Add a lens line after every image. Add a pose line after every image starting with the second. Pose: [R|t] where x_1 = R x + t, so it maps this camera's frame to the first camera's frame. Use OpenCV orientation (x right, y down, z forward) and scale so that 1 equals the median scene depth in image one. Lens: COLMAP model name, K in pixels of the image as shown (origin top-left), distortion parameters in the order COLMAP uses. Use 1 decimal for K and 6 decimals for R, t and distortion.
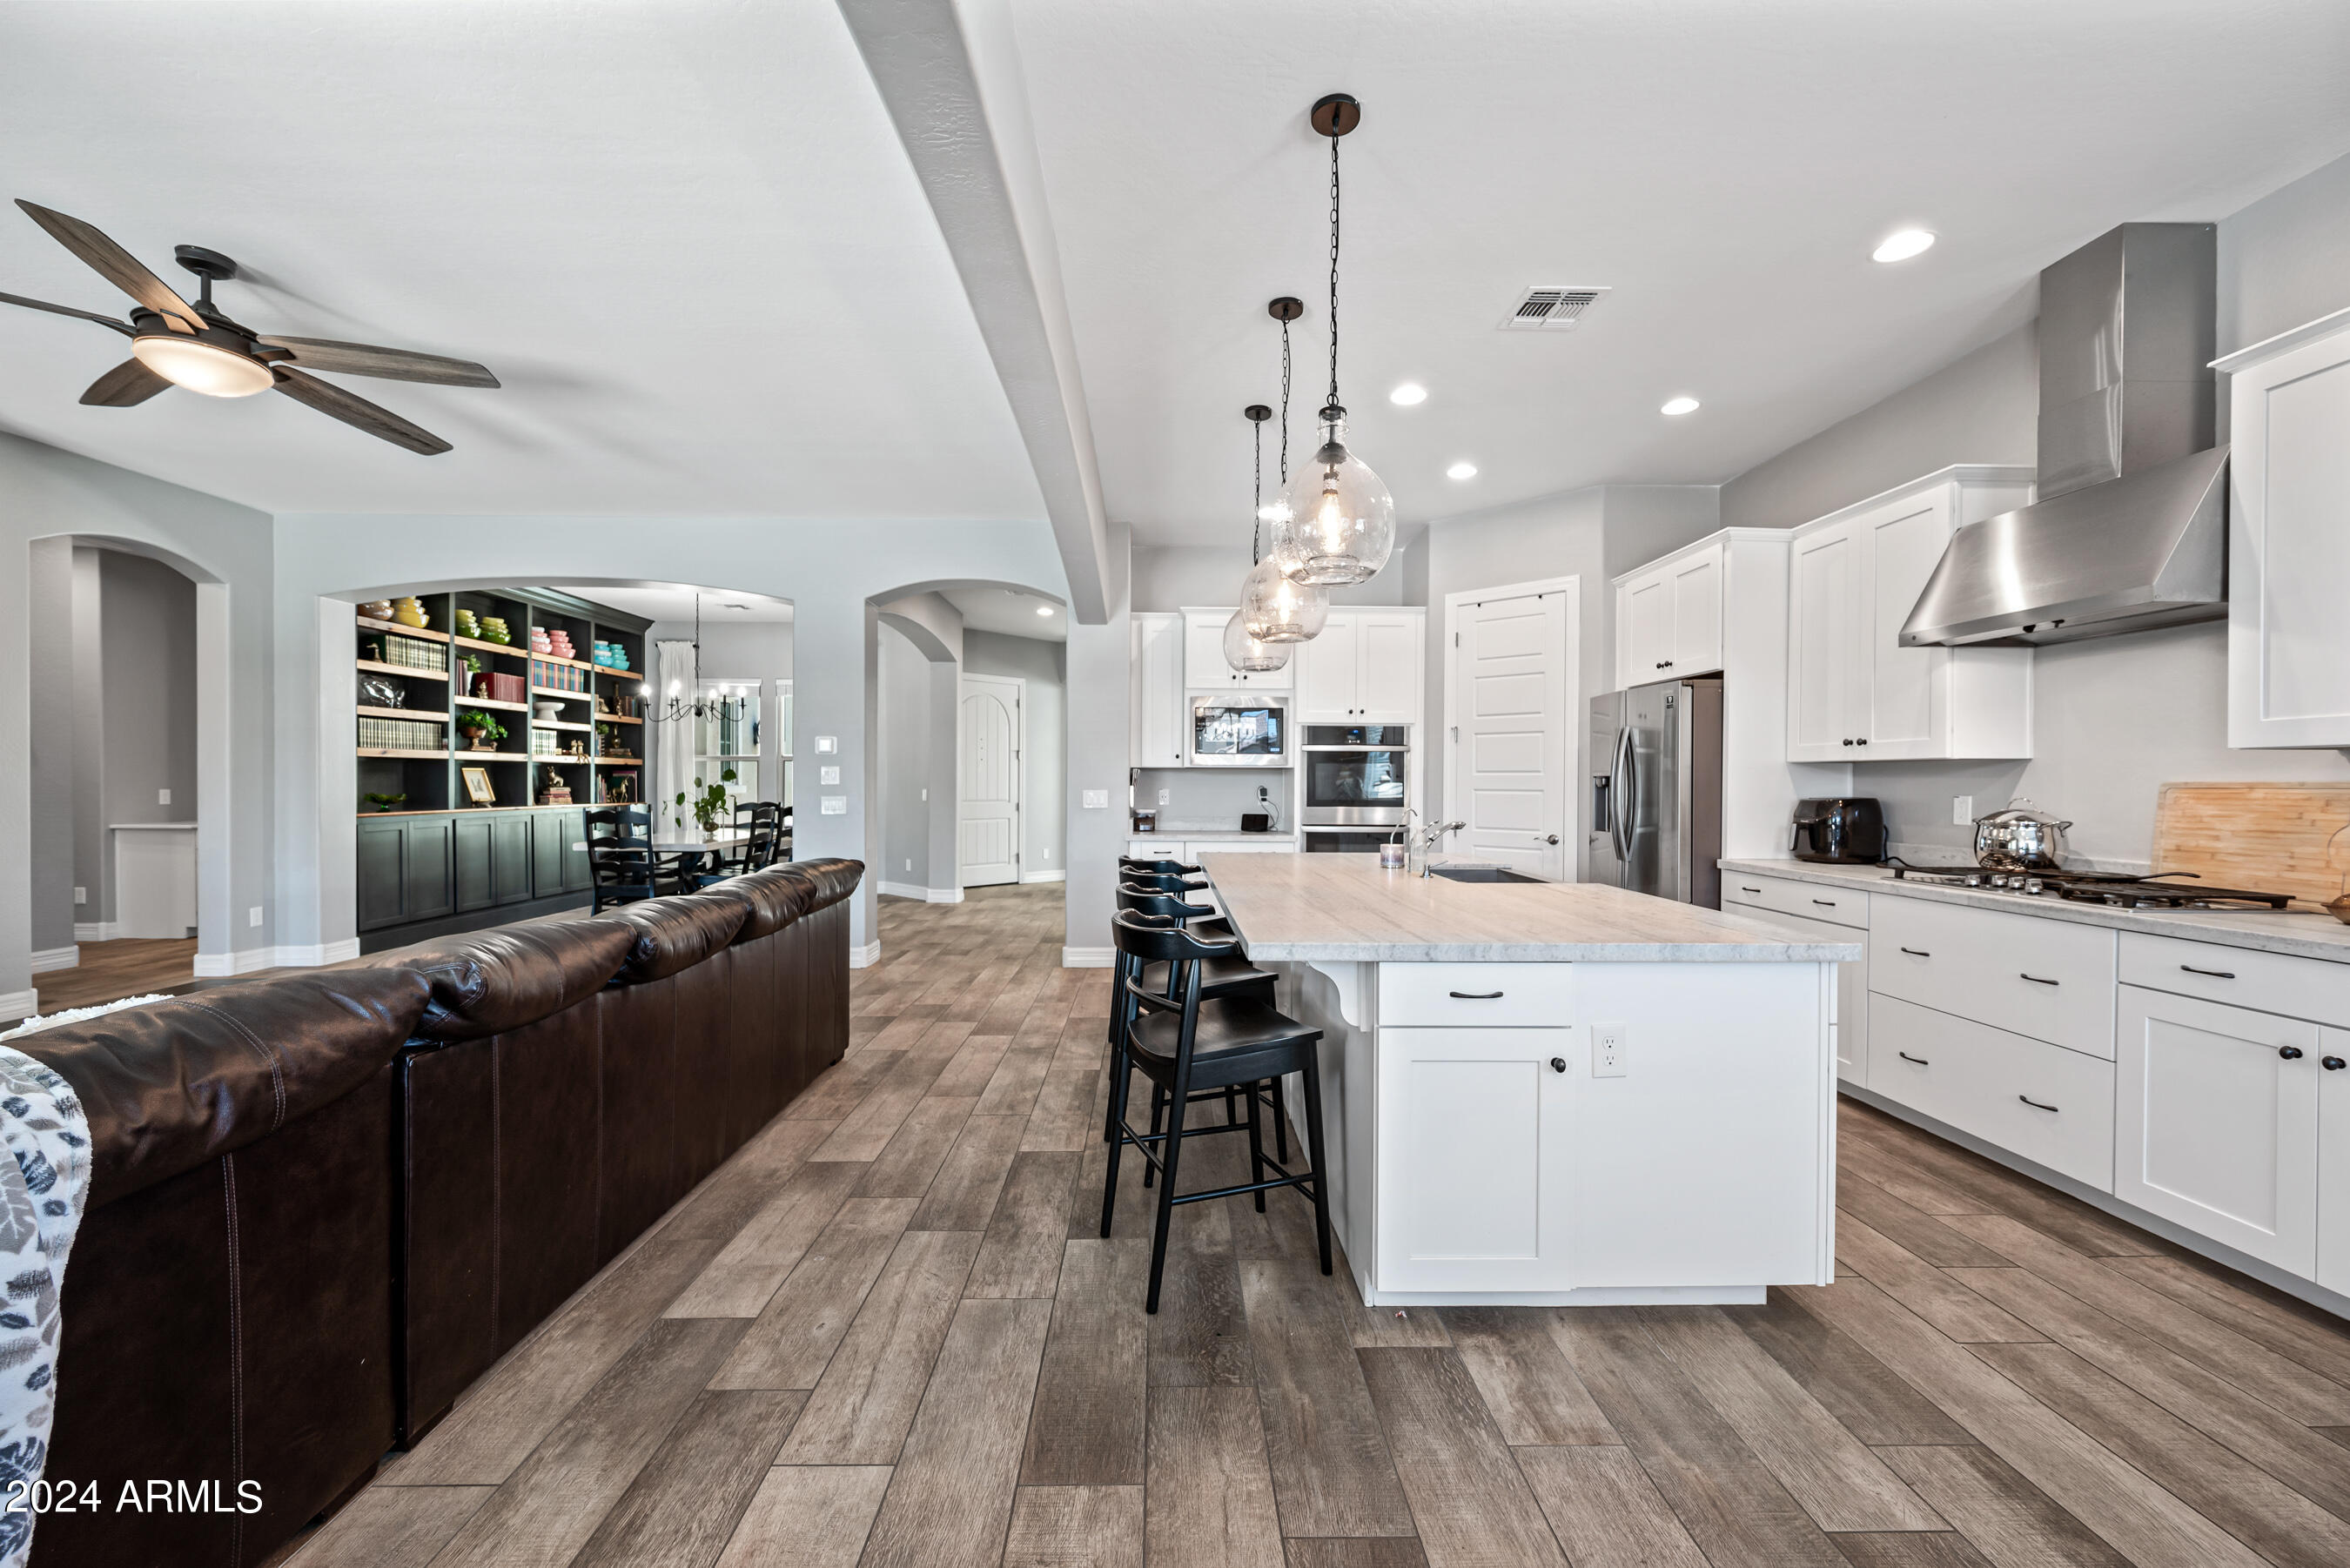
lens RADIAL K [[925.0, 0, 1174.7], [0, 925.0, 791.2], [0, 0, 1]] dist [-0.000035, 0.000080]
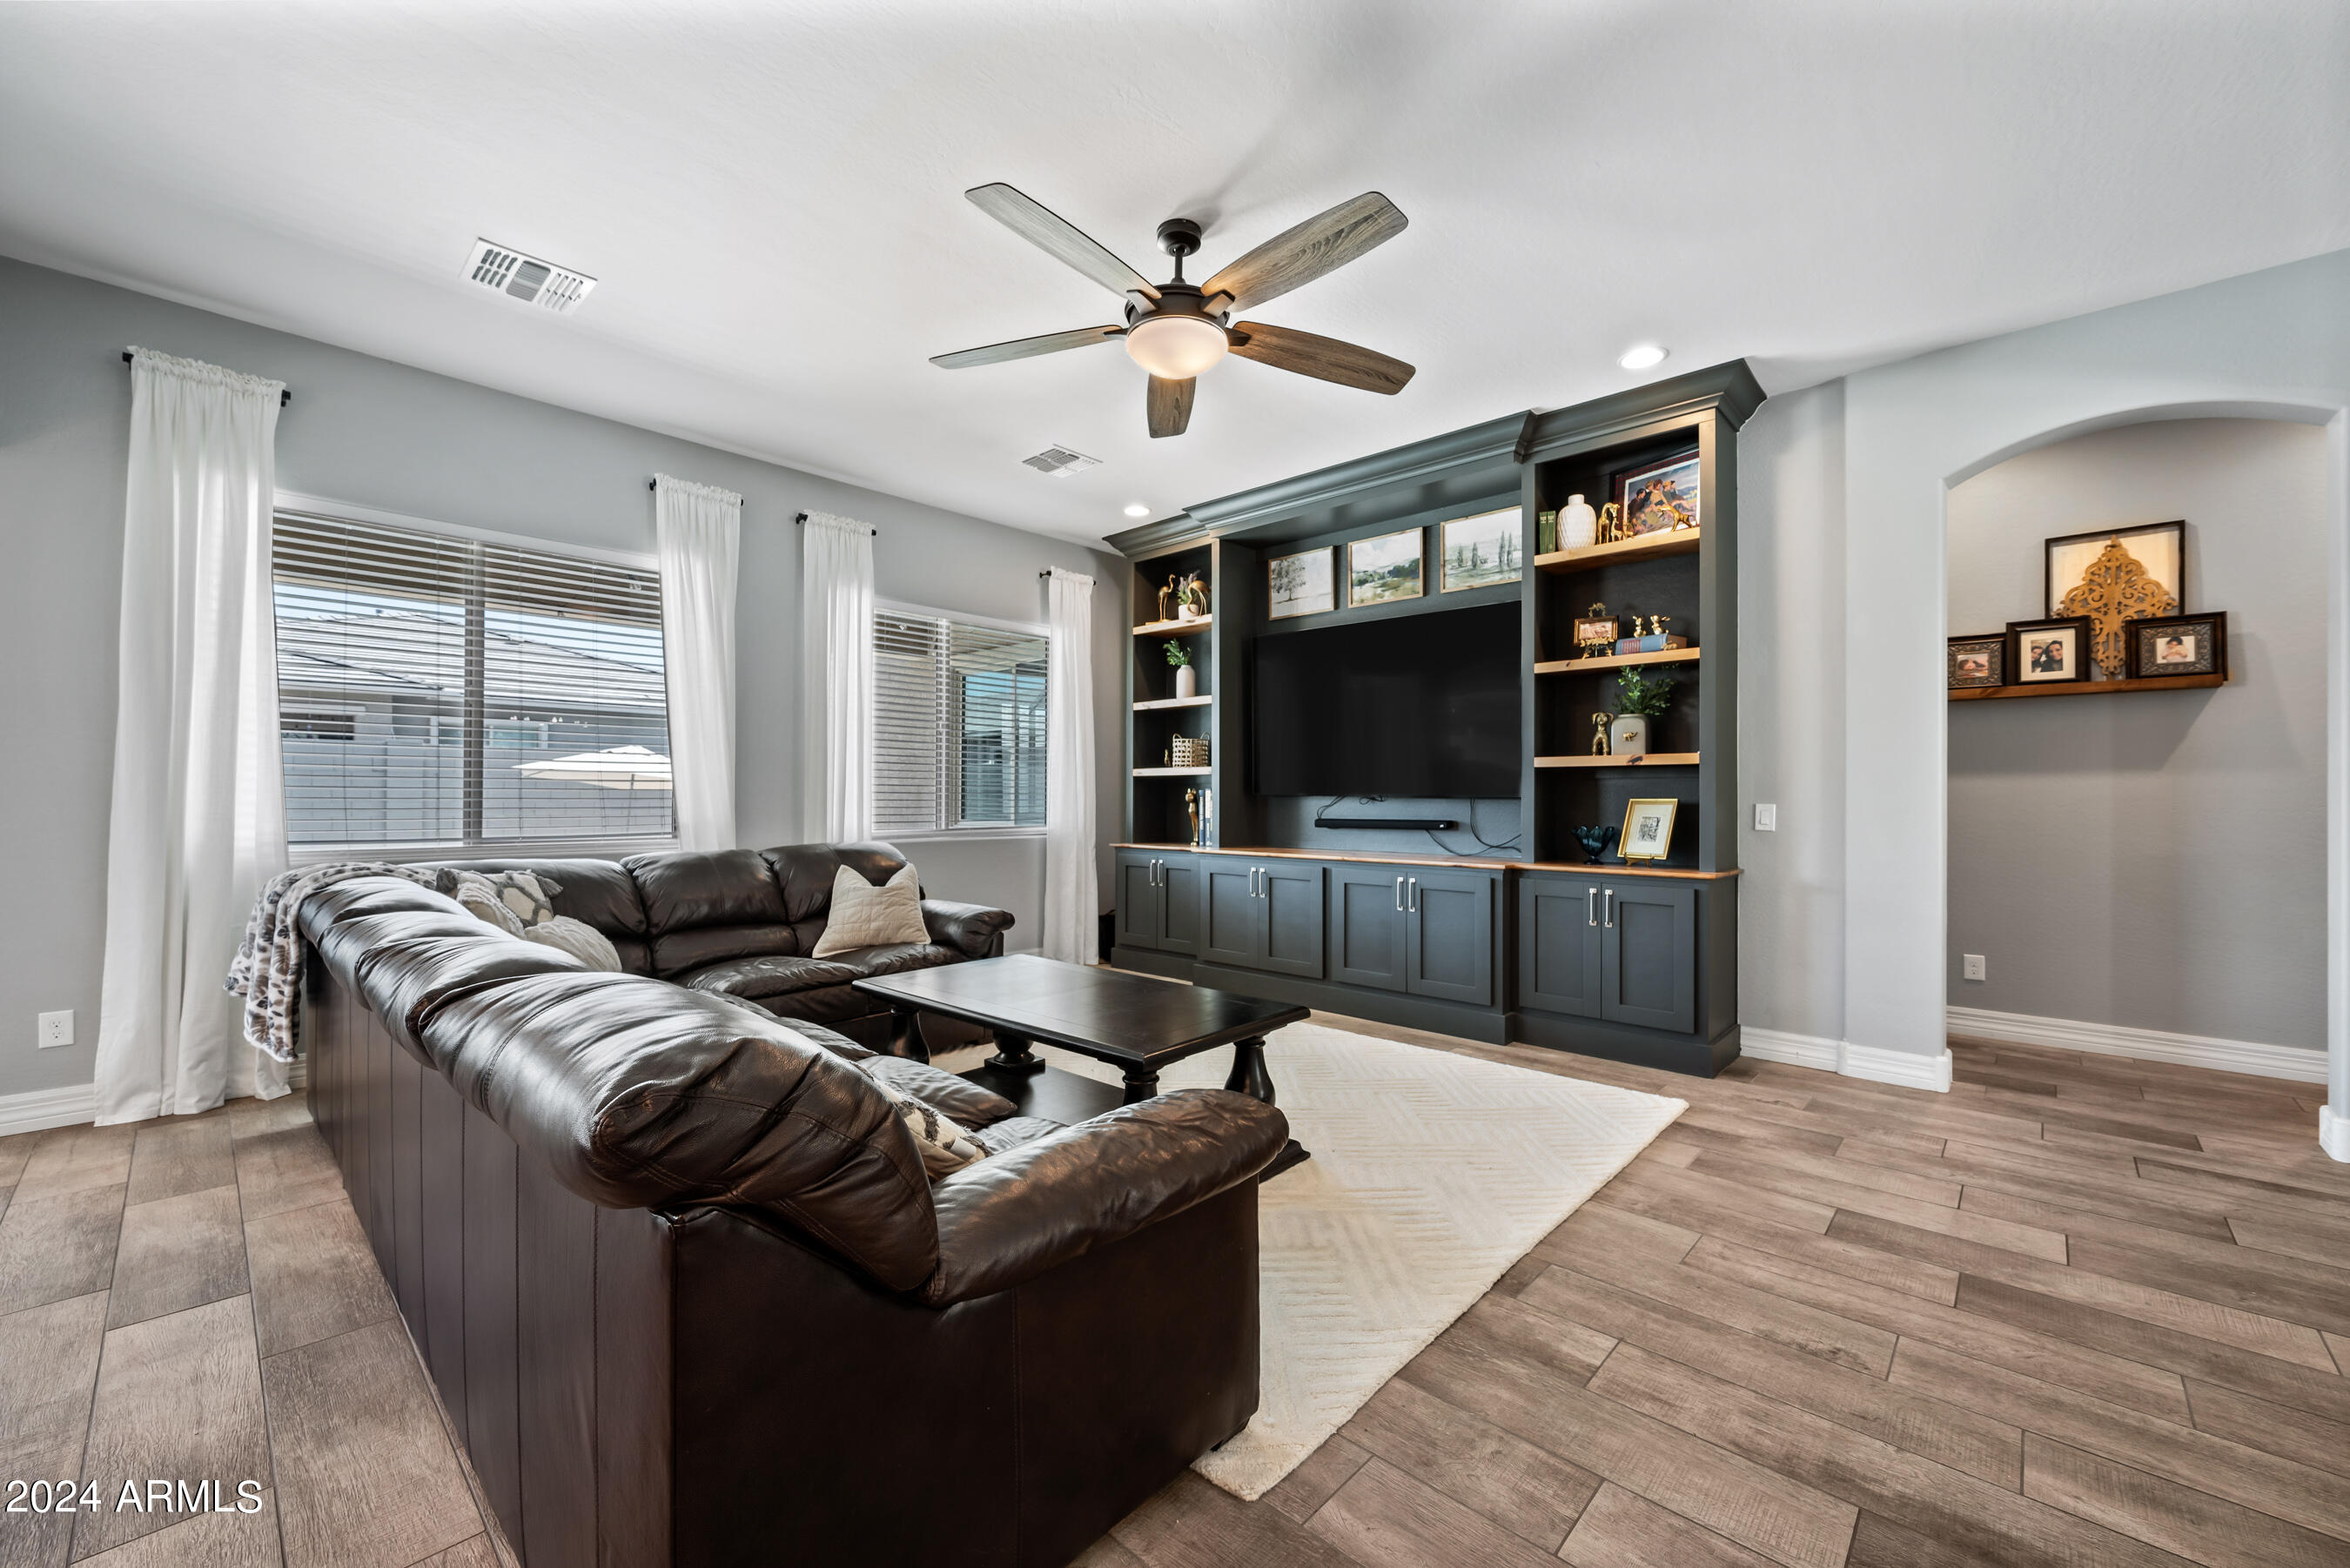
lens RADIAL K [[922.3, 0, 1176.9], [0, 922.3, 790.7], [0, 0, 1]] dist [-0.001573, 0.000177]
pose [[-0.695655, -0.011802, -0.718279, -0.188174], [-0.013346, 0.999905, -0.003504, 0.002163], [0.718252, 0.007148, -0.695747, 0.861779]]
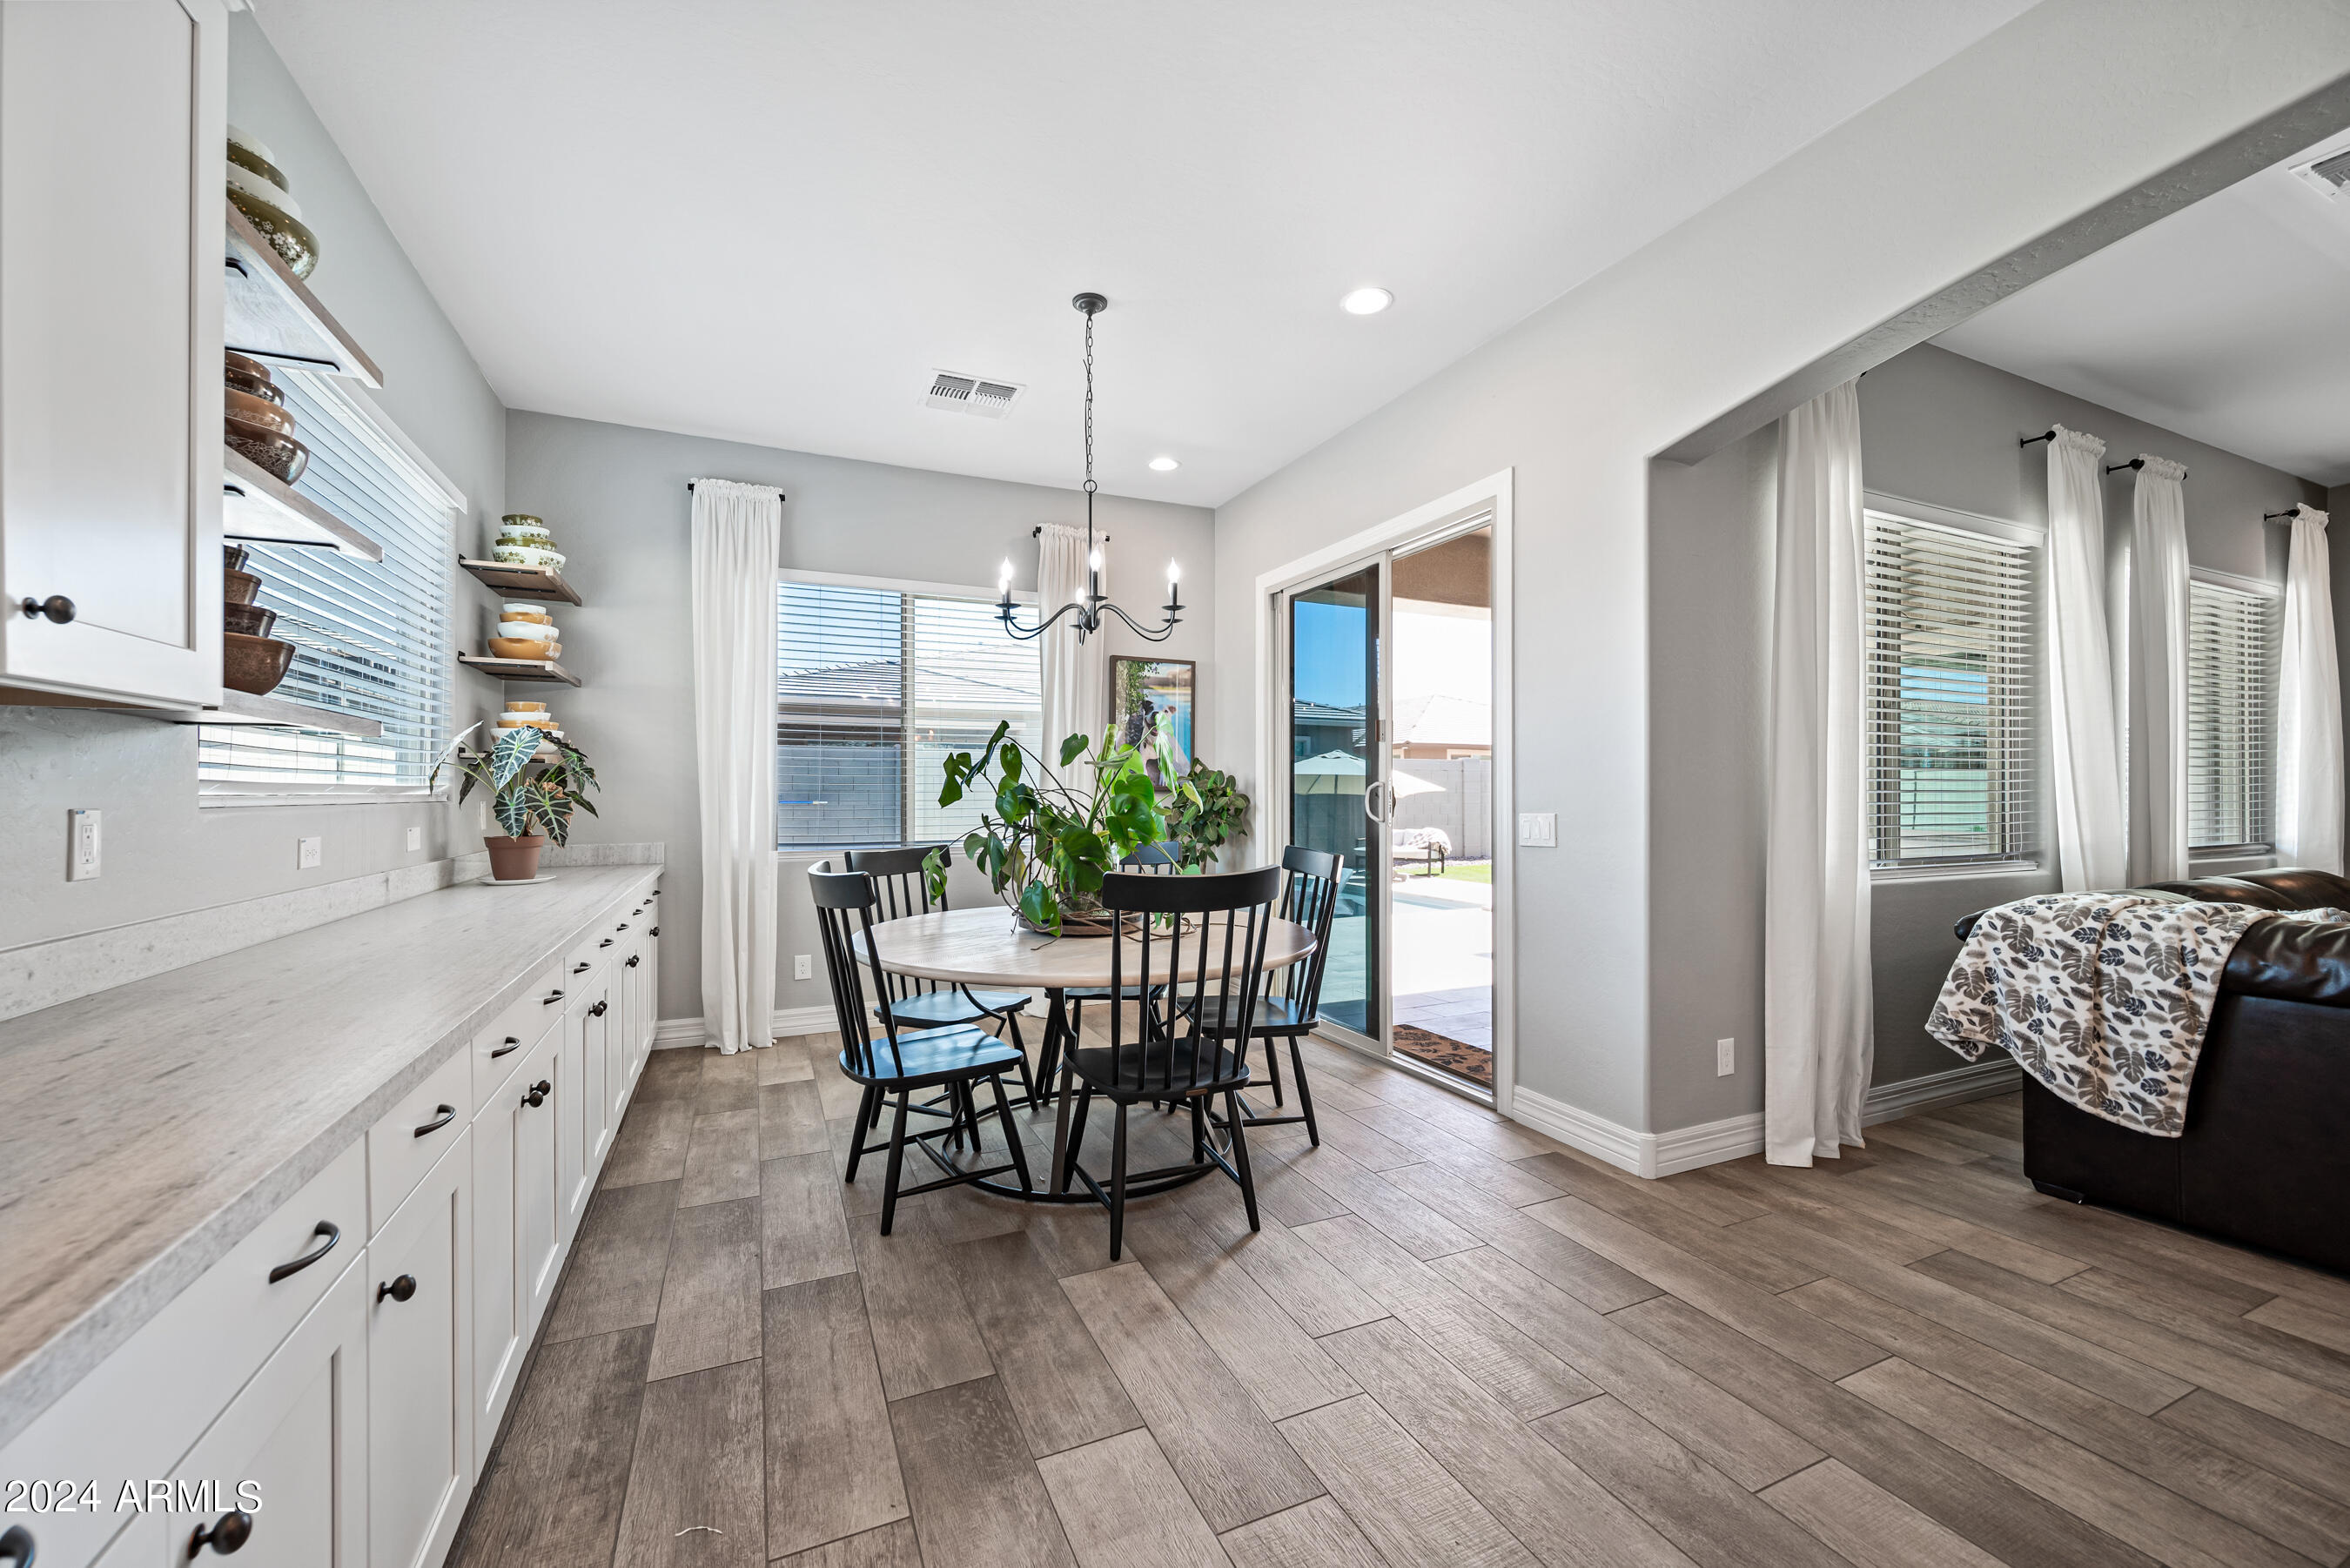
lens RADIAL K [[924.7, 0, 1176.1], [0, 924.7, 793.1], [0, 0, 1]] dist [-0.001063, -0.000222]
pose [[-0.916604, -0.005530, -0.399758, 0.367238], [-0.007943, 0.999959, 0.004380, 0.000263], [0.399718, 0.007190, -0.916610, 0.370959]]
